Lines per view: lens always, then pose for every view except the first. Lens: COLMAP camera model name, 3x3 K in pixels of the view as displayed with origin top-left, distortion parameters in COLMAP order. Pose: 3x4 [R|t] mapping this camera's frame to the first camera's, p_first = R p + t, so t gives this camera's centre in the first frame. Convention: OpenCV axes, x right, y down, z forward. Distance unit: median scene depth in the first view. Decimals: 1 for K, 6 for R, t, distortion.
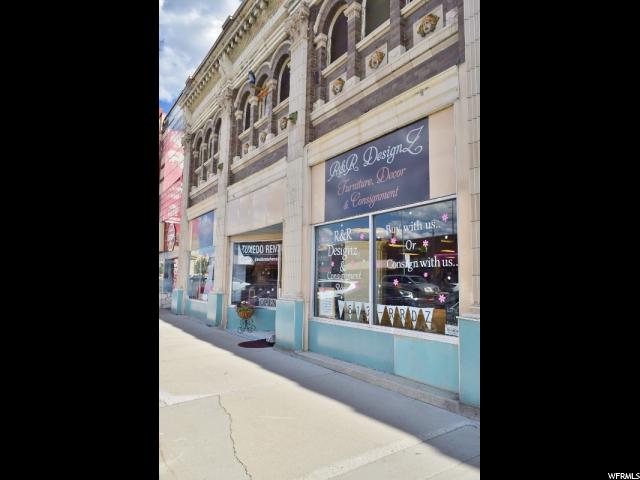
lens RADIAL K [[377.0, 0, 318.6], [0, 377.0, 236.1], [0, 0, 1]] dist [-0.007148, 0.000948]
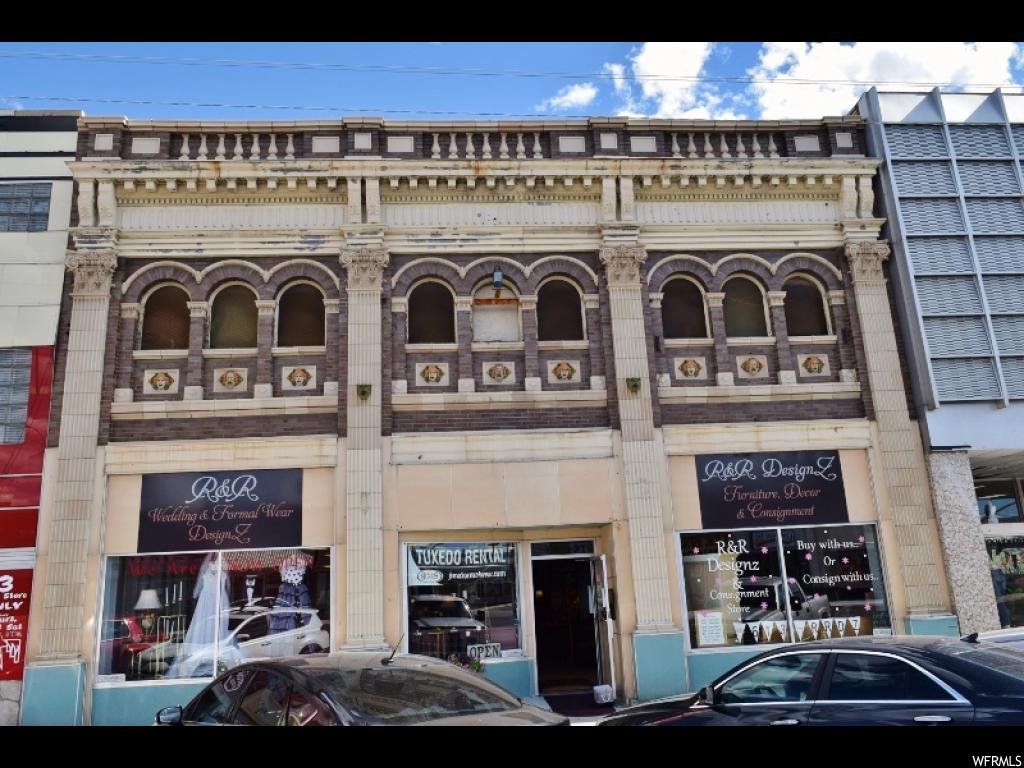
lens RADIAL K [[793.5, 0, 513.2], [0, 793.5, 385.9], [0, 0, 1]] dist [0.005871, 0.002387]
pose [[0.501443, 0.179493, 0.846367, -1.892988], [-0.051051, 0.982677, -0.178155, -0.016466], [-0.863683, 0.046126, 0.501920, 0.497879]]
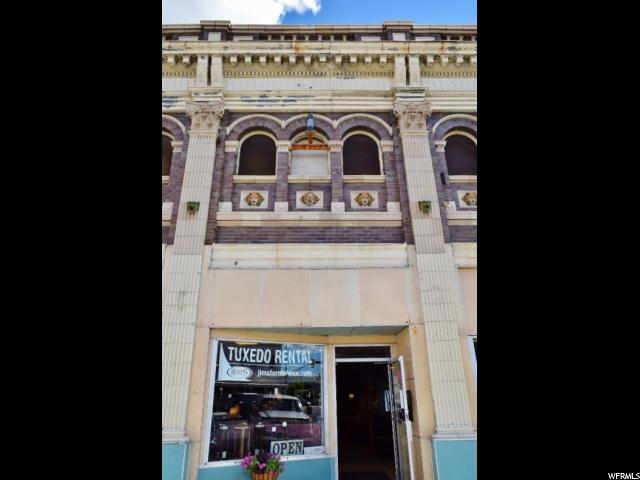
lens RADIAL K [[377.0, 0, 318.9], [0, 377.0, 241.1], [0, 0, 1]] dist [-0.007148, 0.000948]
pose [[0.554385, 0.299202, 0.776618, -1.054123], [-0.080476, 0.948042, -0.307798, 0.063958], [-0.828361, 0.108140, 0.549659, 0.896879]]
